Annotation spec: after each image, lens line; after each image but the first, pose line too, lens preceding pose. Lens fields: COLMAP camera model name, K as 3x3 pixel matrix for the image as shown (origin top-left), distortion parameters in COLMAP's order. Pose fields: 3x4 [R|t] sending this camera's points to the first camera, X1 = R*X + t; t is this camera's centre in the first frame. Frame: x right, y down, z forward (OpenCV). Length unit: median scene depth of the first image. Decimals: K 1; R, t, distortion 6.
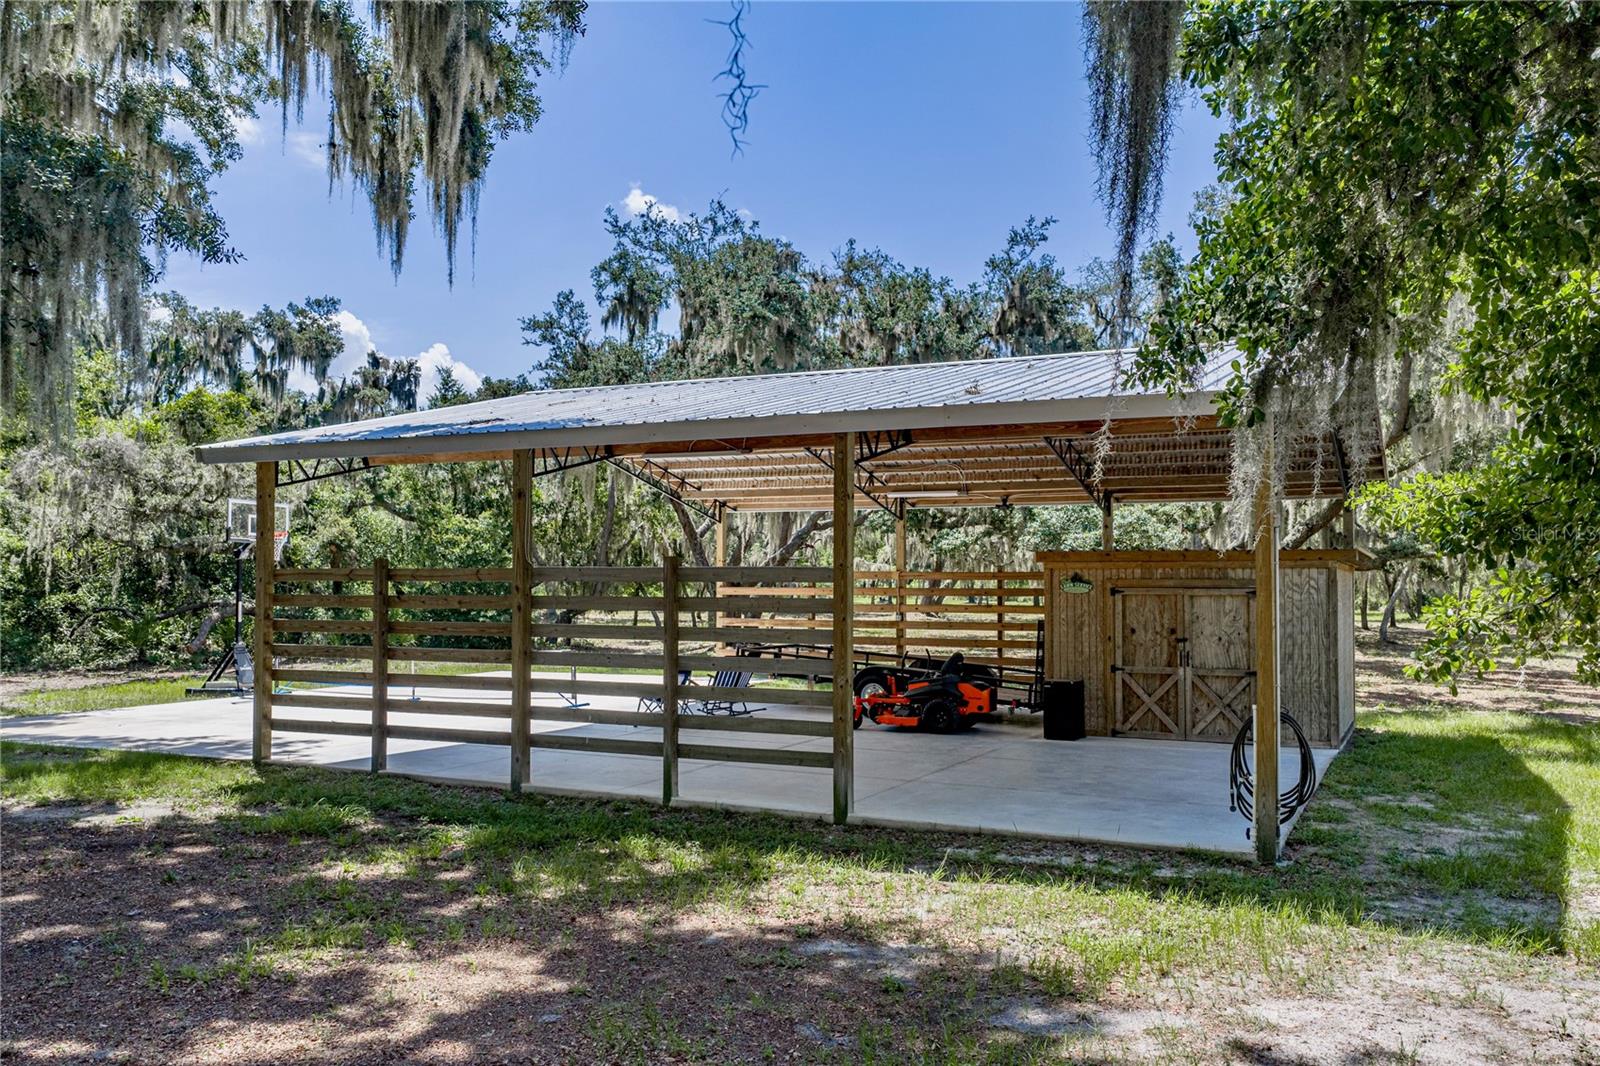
lens RADIAL K [[1326.5, 0, 796.2], [0, 1326.5, 536.3], [0, 0, 1]] dist [0.042594, -0.035638]
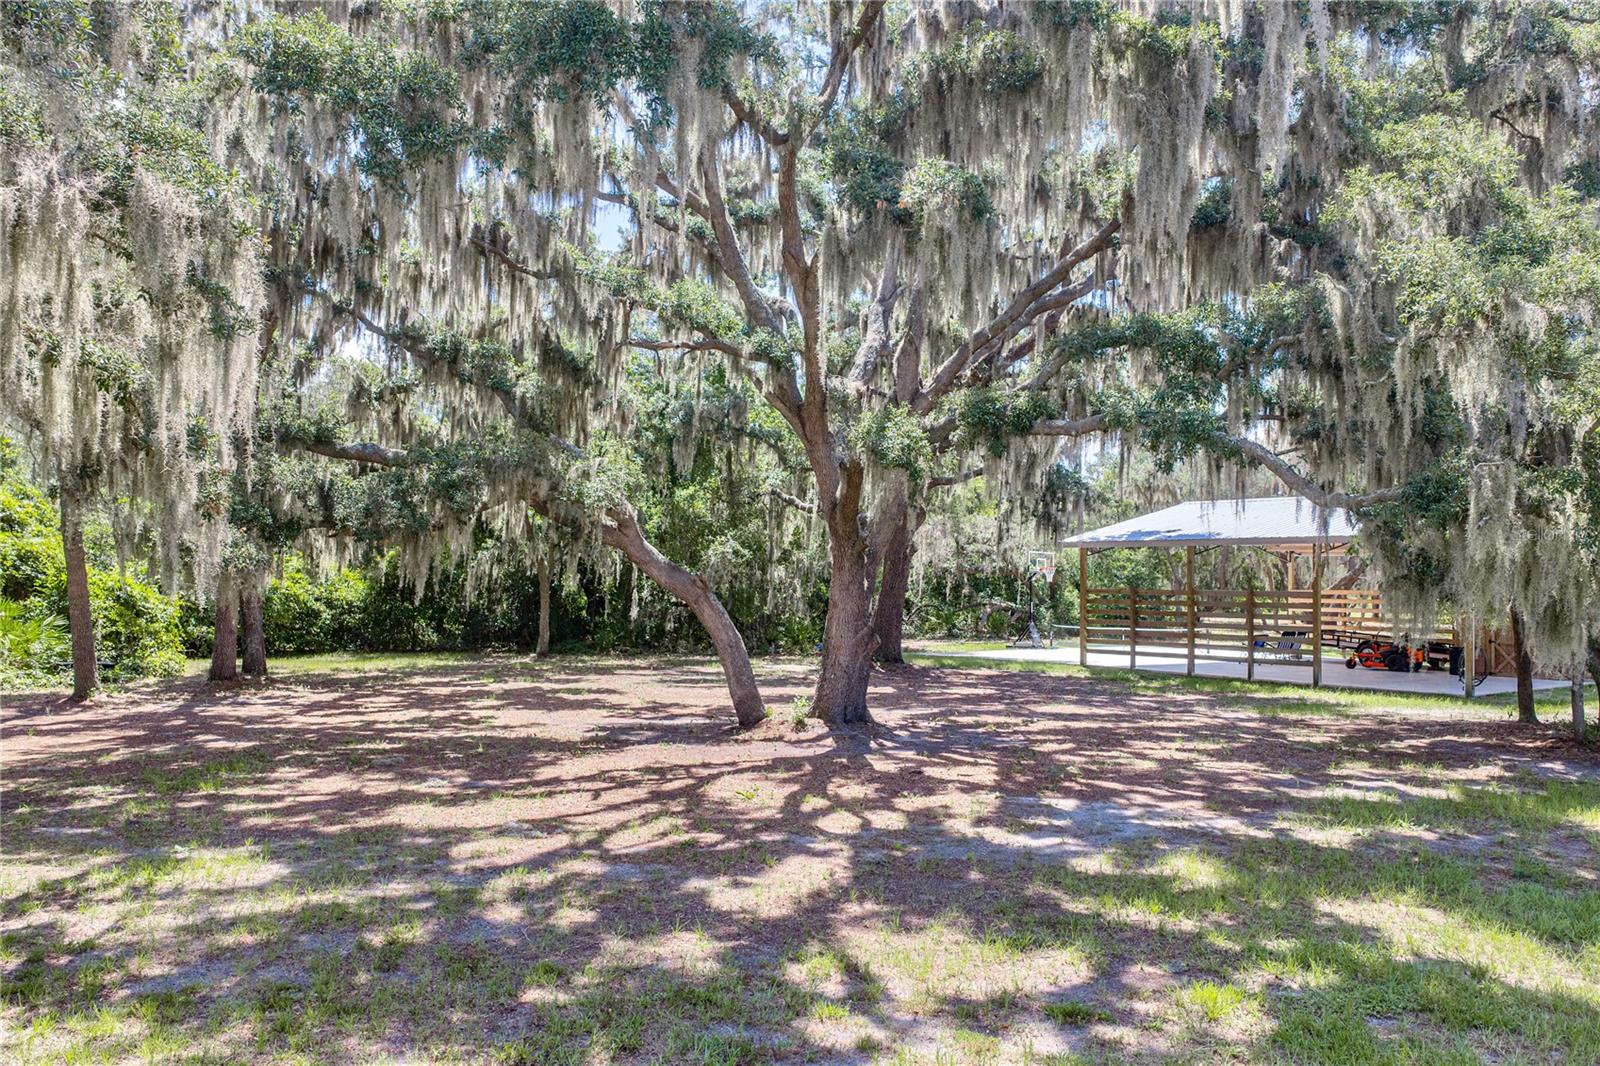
lens RADIAL K [[1326.5, 0, 796.2], [0, 1326.5, 536.3], [0, 0, 1]] dist [0.042594, -0.035638]
pose [[0.899454, -0.009327, -0.436917, 0.213721], [0.007472, 0.999954, -0.005965, -0.064764], [0.436952, 0.002100, 0.899482, -1.504762]]
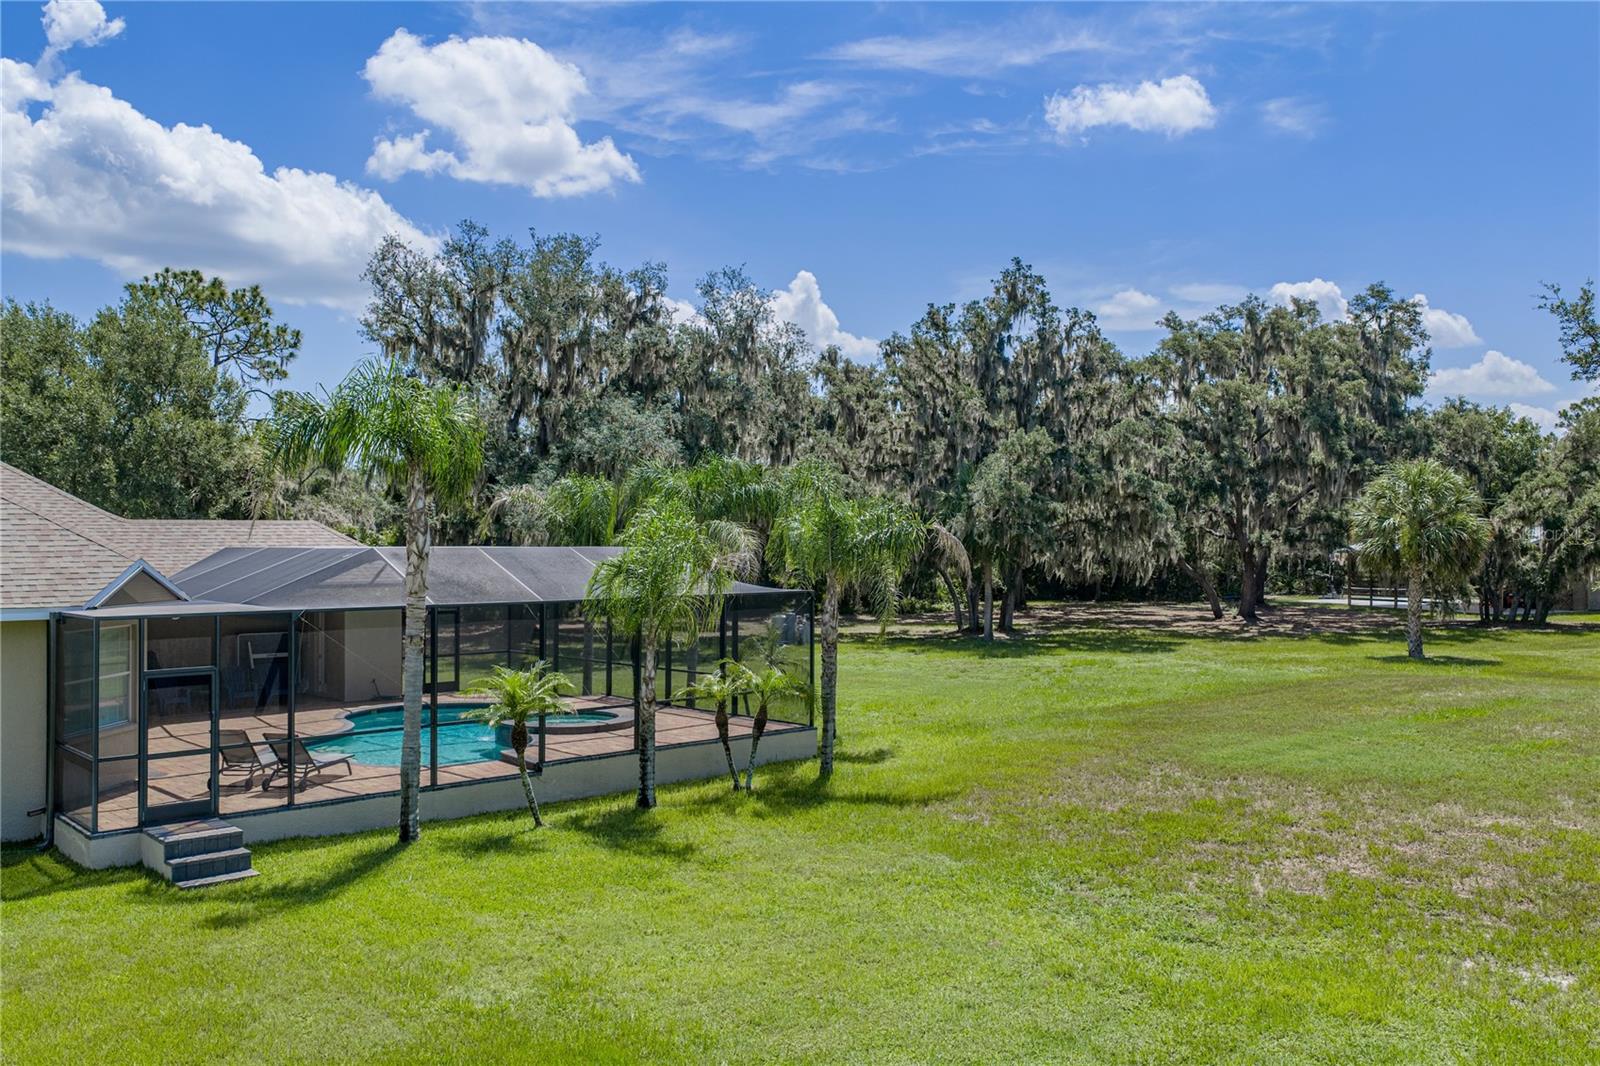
lens RADIAL K [[1326.5, 0, 796.2], [0, 1326.5, 536.3], [0, 0, 1]] dist [0.042594, -0.035638]
pose [[0.763320, -0.006608, -0.645987, 1.475811], [0.025251, 0.999489, 0.019614, -0.295800], [0.645527, -0.031284, 0.763096, -4.852183]]
